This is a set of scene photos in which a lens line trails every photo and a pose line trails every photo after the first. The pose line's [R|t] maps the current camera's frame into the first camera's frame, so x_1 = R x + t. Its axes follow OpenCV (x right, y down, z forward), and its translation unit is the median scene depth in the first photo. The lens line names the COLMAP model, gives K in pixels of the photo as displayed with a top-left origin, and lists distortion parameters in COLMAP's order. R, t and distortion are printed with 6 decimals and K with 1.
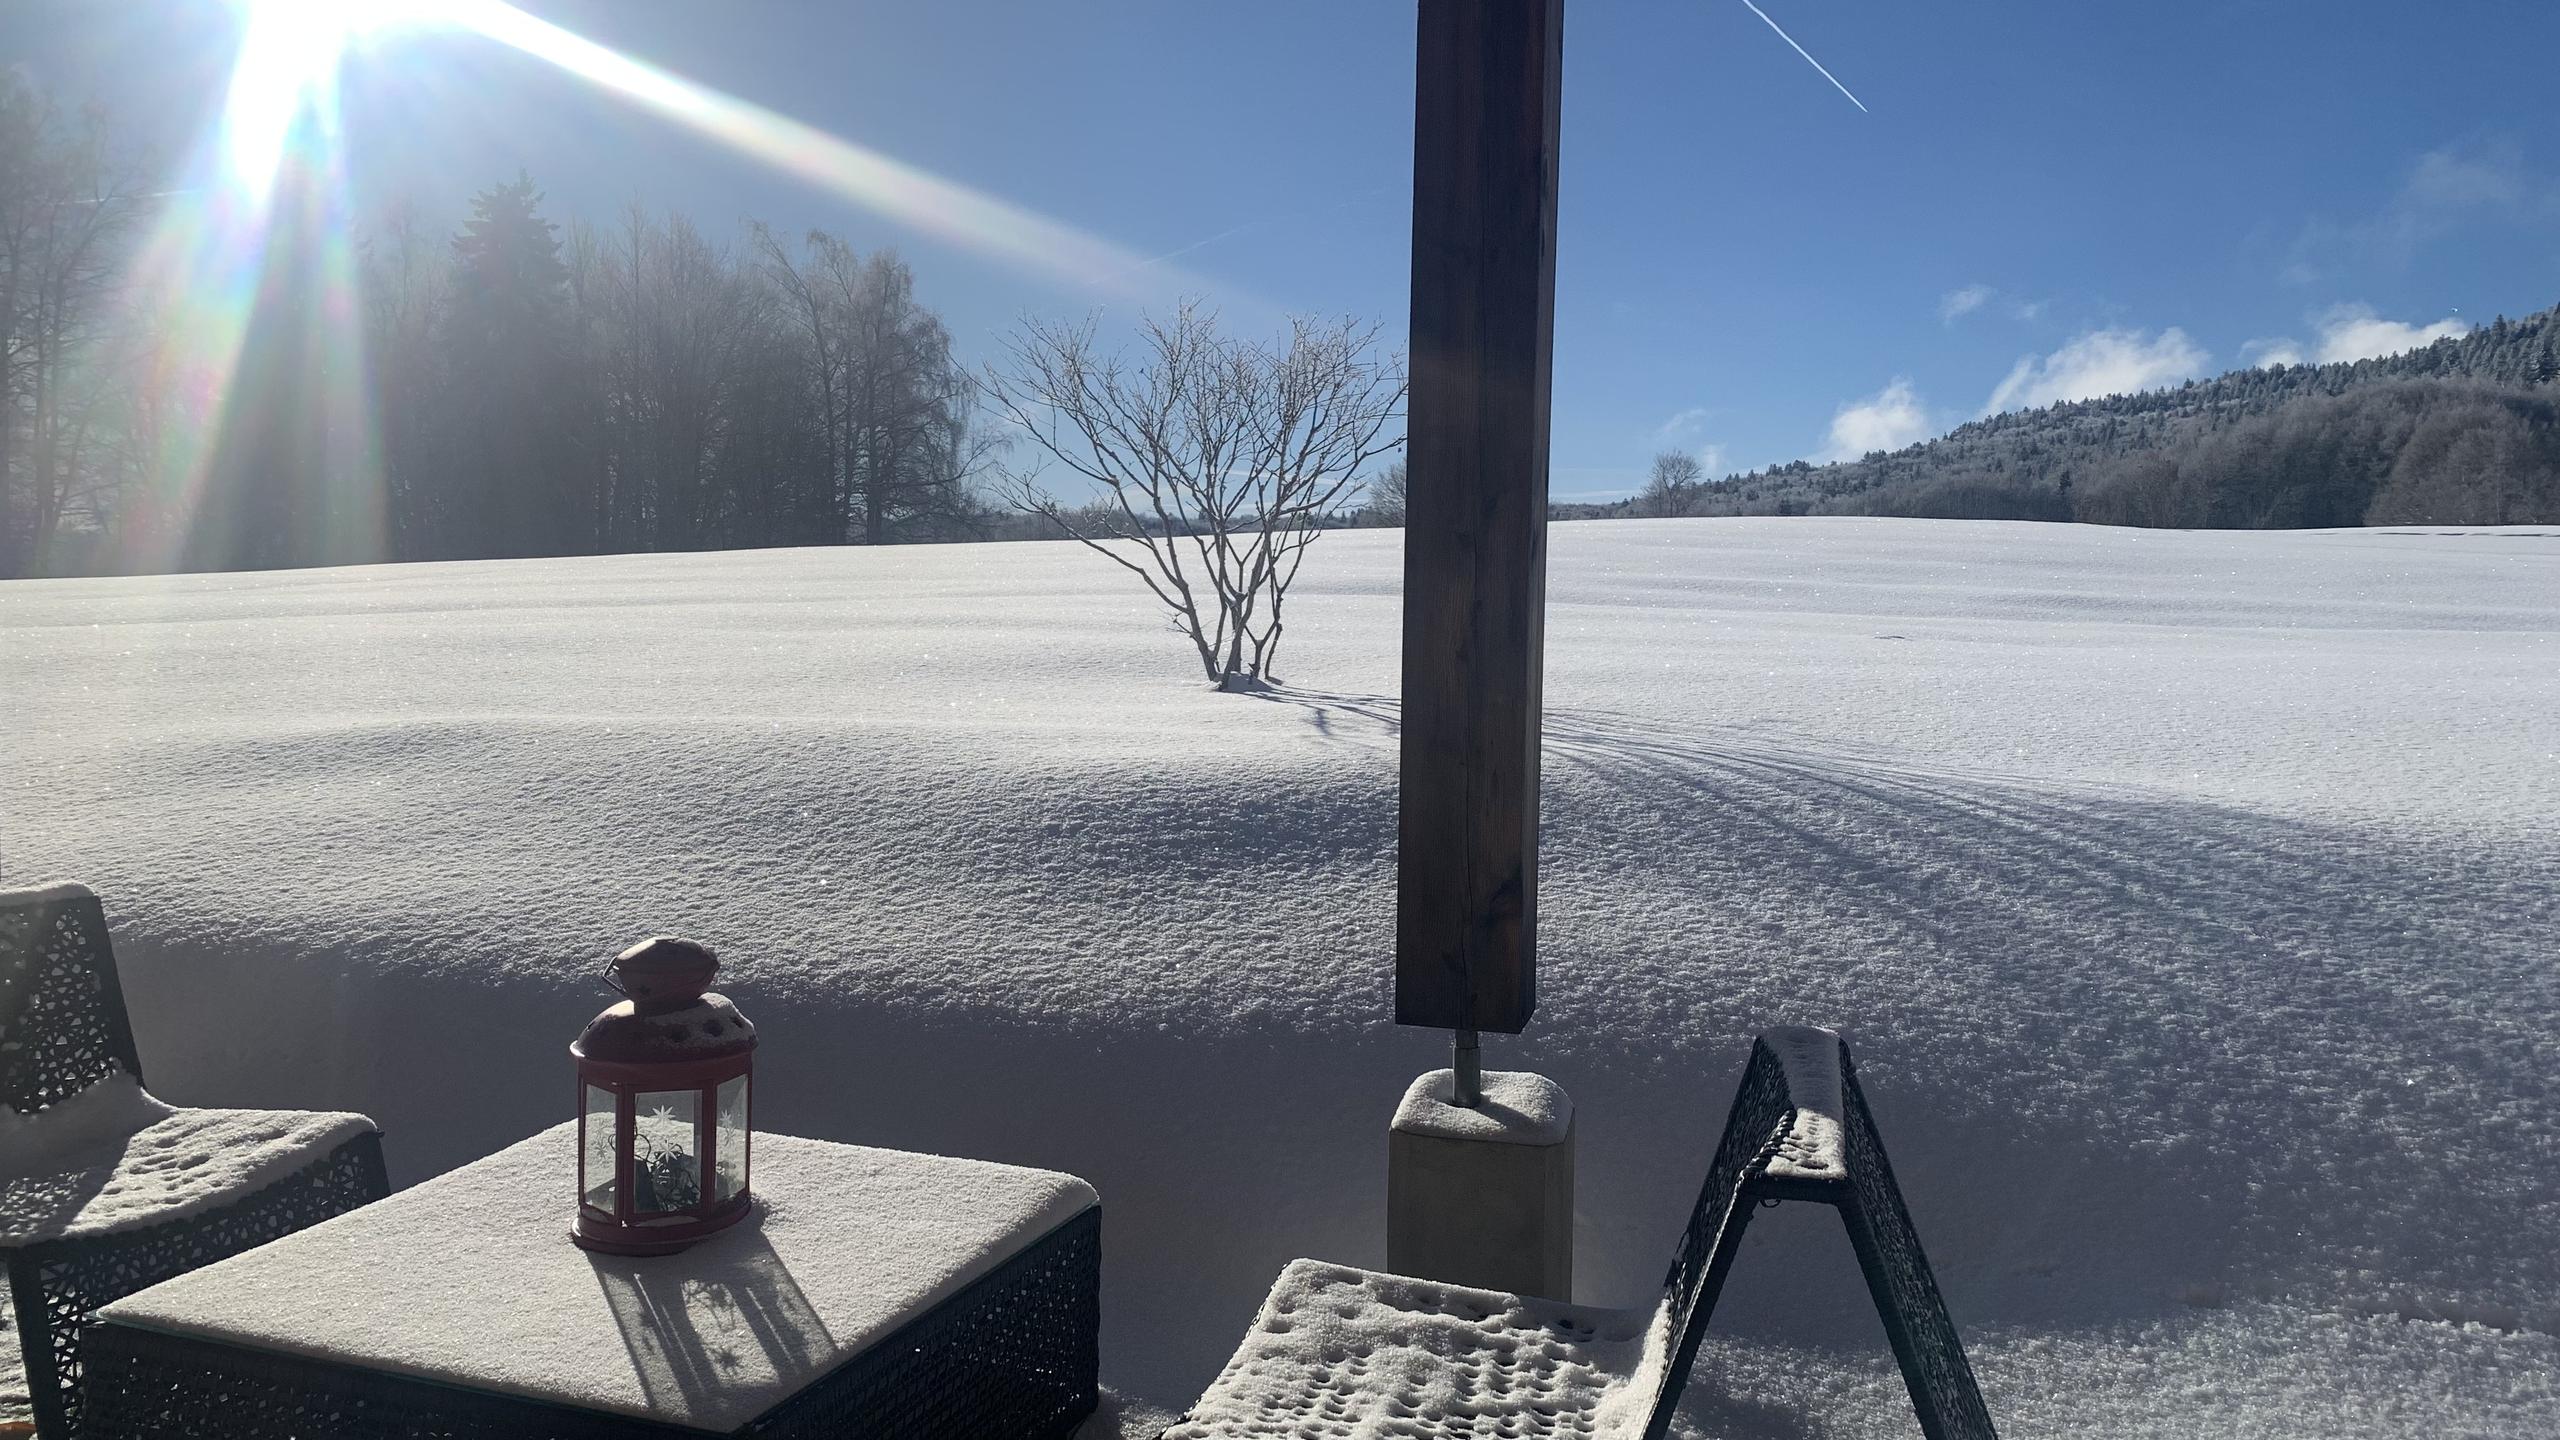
lens RADIAL K [[1962.5, 0, 1280.0], [0, 1962.5, 720.0], [0, 0, 1]] dist [0.004844, 0.001743]
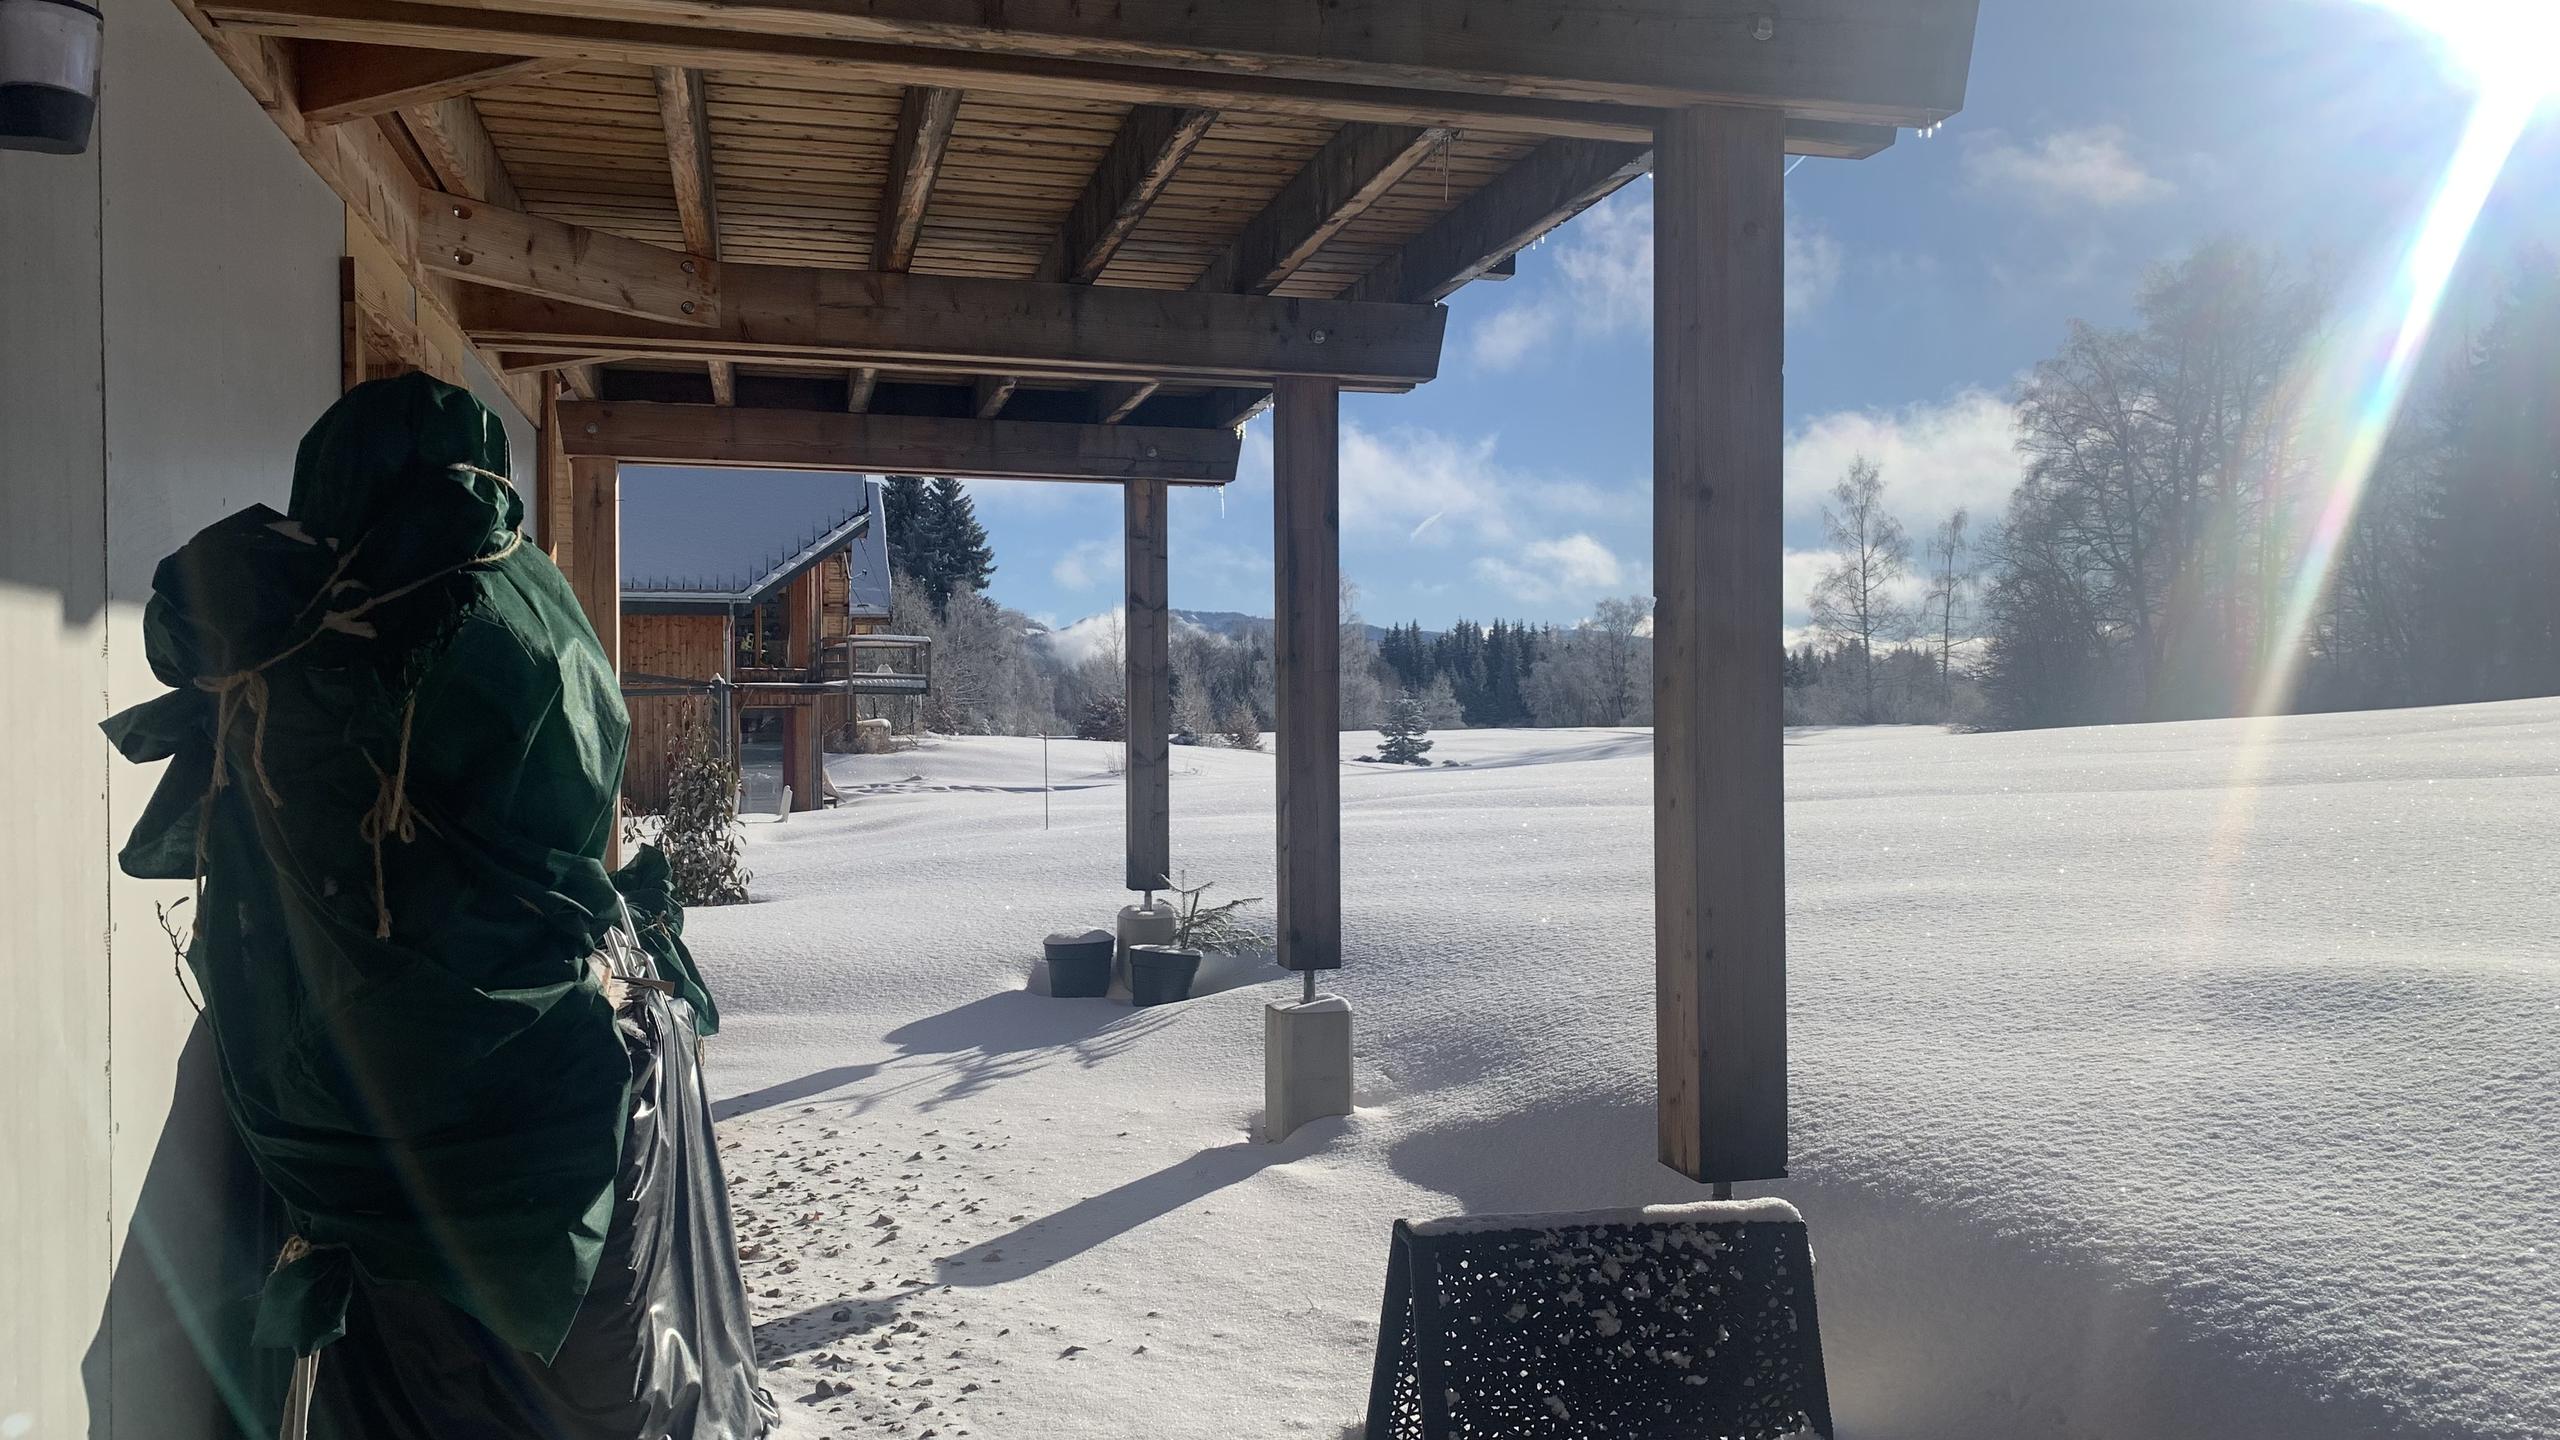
lens RADIAL K [[1962.5, 0, 1280.0], [0, 1962.5, 720.0], [0, 0, 1]] dist [0.004844, 0.001743]
pose [[0.508417, -0.014884, -0.860982, 0.046990], [-0.035030, 0.998665, -0.037950, -0.077859], [0.860398, 0.049455, 0.507217, 0.252490]]
